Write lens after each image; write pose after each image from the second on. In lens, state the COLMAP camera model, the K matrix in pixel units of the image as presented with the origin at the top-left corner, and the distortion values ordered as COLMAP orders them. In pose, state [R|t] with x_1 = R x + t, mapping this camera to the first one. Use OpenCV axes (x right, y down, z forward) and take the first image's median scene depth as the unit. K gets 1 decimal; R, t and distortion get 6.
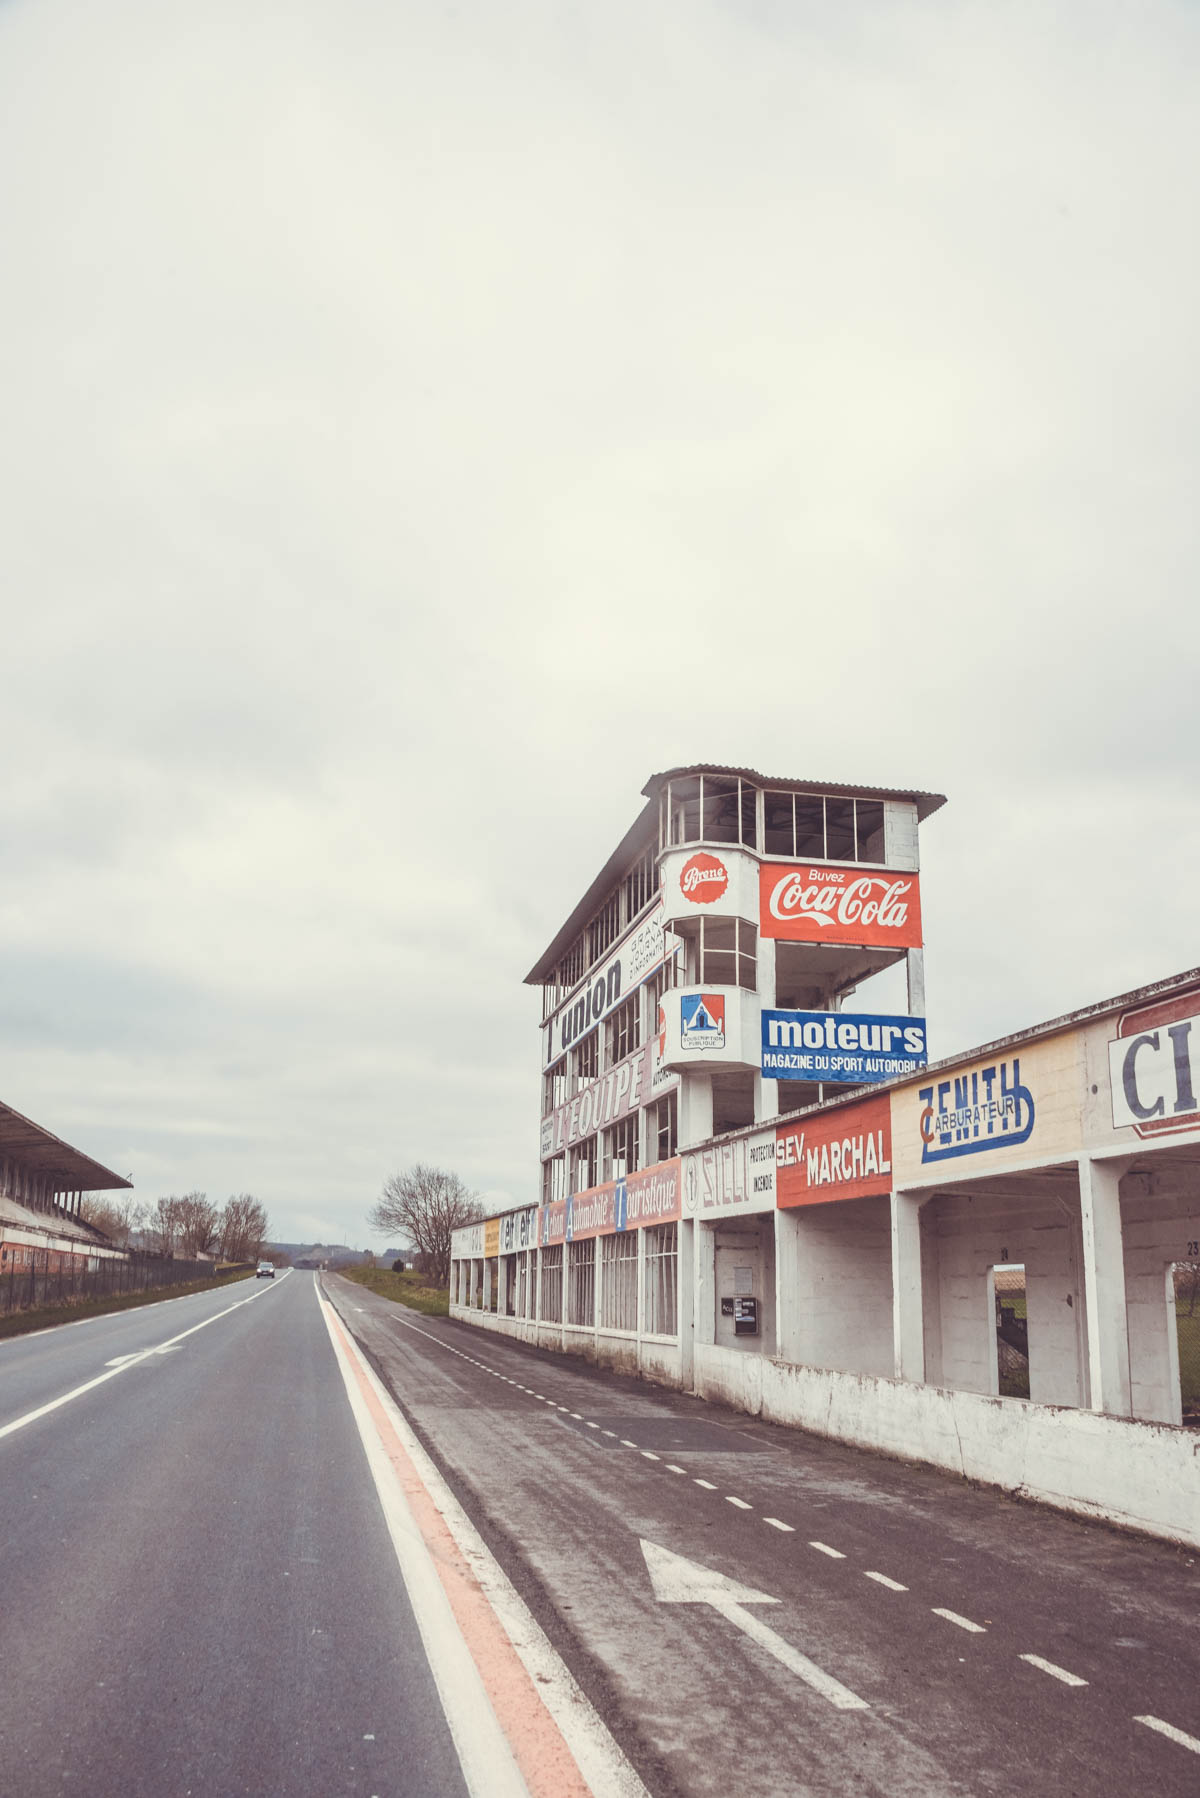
lens RADIAL K [[1424.5, 0, 600.0], [0, 1424.5, 899.0], [0, 0, 1]] dist [-0.126983, -0.000388]
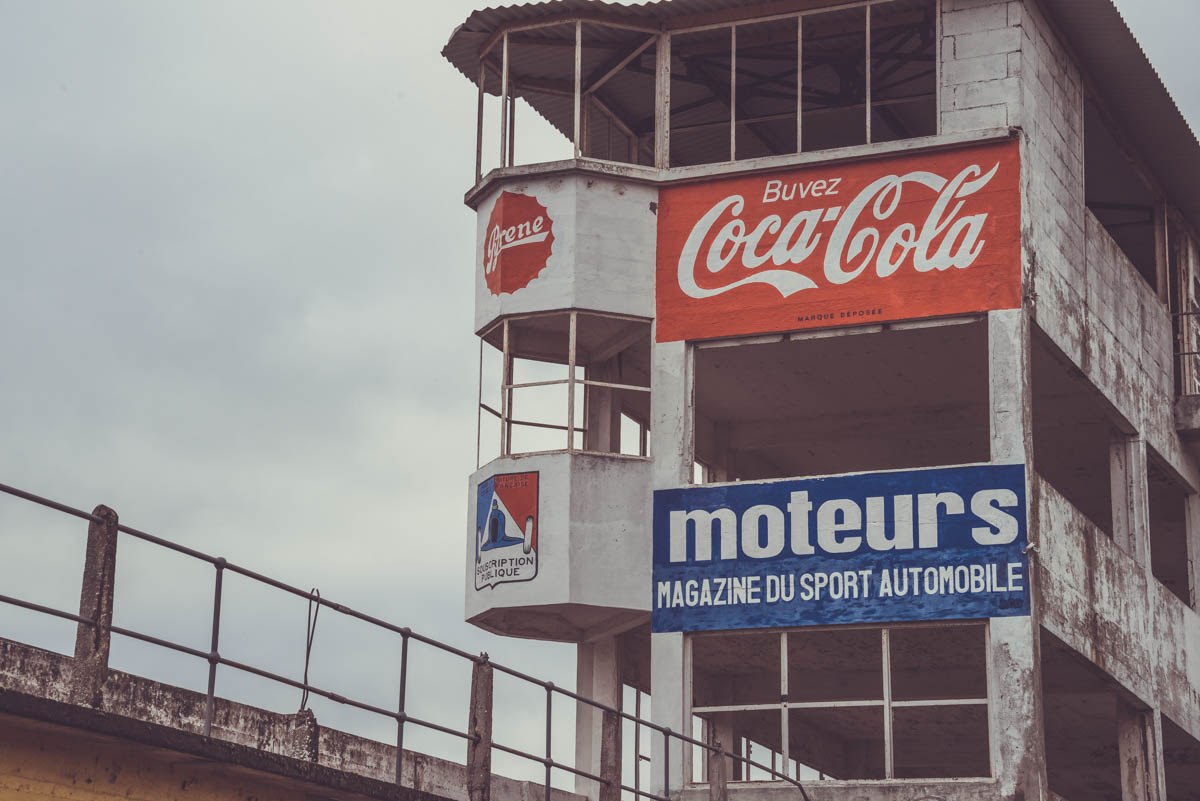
lens RADIAL K [[2796.0, 0, 600.0], [0, 2796.0, 400.5], [0, 0, 1]] dist [0.793904, 0.278352]
pose [[0.836321, -0.145166, -0.528672, 0.594172], [0.145622, 0.988488, -0.041063, 0.082430], [0.528547, -0.042644, 0.847832, 0.183526]]
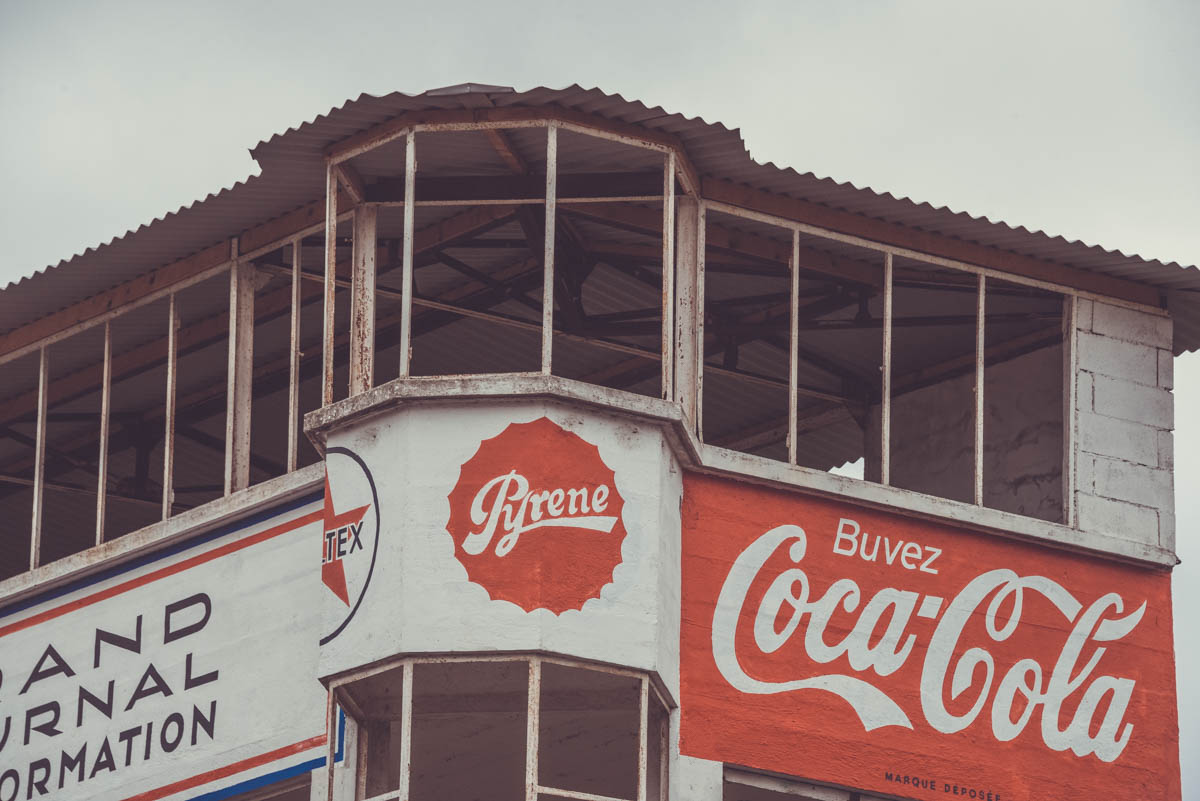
lens RADIAL K [[5783.5, 0, 600.8], [0, 5783.5, 418.7], [0, 0, 1]] dist [2.605678, 3.324120]
pose [[0.906755, 0.114498, 0.405815, -0.354723], [-0.114185, 0.993143, -0.025073, -0.006430], [-0.405903, -0.023603, 0.913611, -0.000314]]
